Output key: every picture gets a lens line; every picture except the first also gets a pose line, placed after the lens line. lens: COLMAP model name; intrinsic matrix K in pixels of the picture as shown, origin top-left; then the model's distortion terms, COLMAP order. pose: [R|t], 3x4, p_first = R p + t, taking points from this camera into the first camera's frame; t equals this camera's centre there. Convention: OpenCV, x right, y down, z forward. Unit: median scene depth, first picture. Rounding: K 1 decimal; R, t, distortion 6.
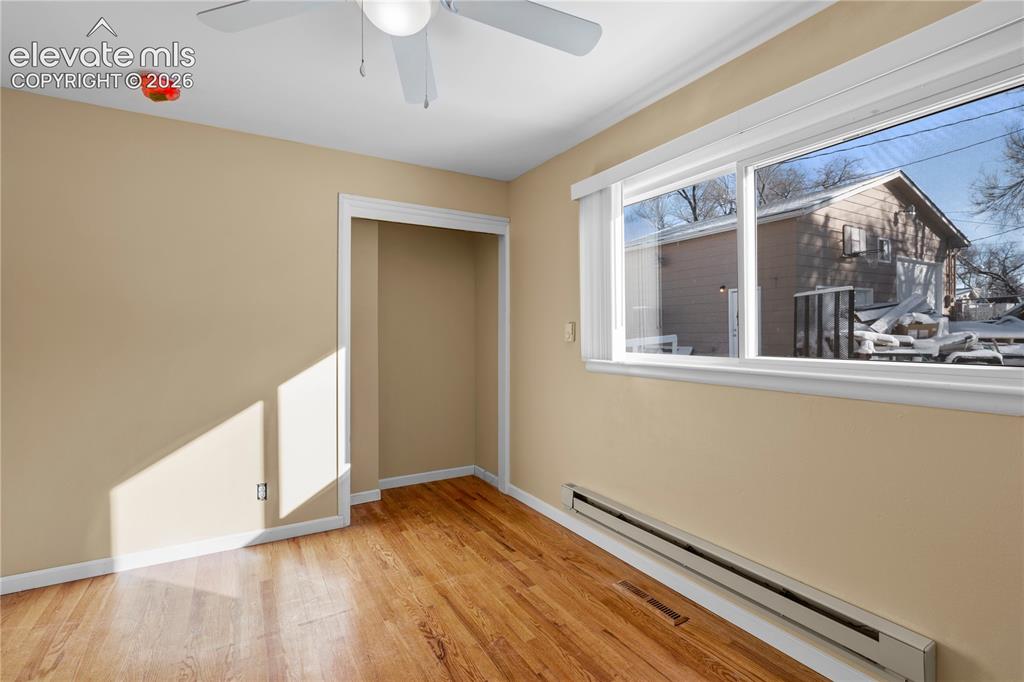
lens RADIAL K [[471.6, 0, 512.4], [0, 471.6, 340.2], [0, 0, 1]] dist [-0.003416, 0.001843]
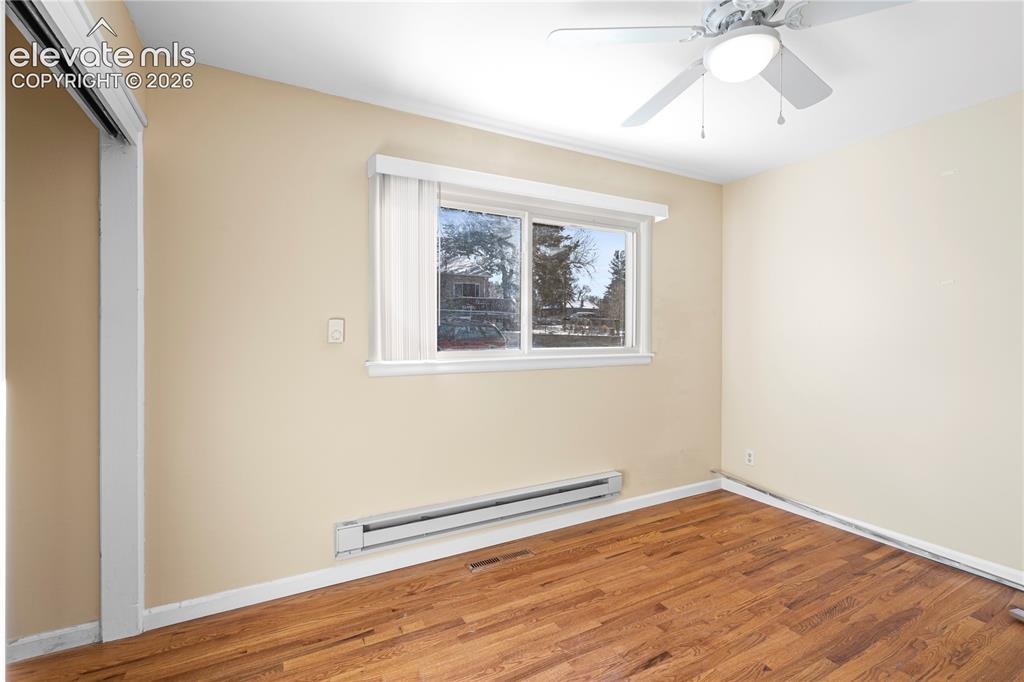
lens RADIAL K [[471.6, 0, 515.6], [0, 471.6, 331.1], [0, 0, 1]] dist [-0.003416, 0.001843]
pose [[0.026003, -0.003952, 0.999654, -0.763612], [0.011736, 0.999924, 0.003648, -0.016752], [-0.999593, 0.011637, 0.026047, 0.804347]]
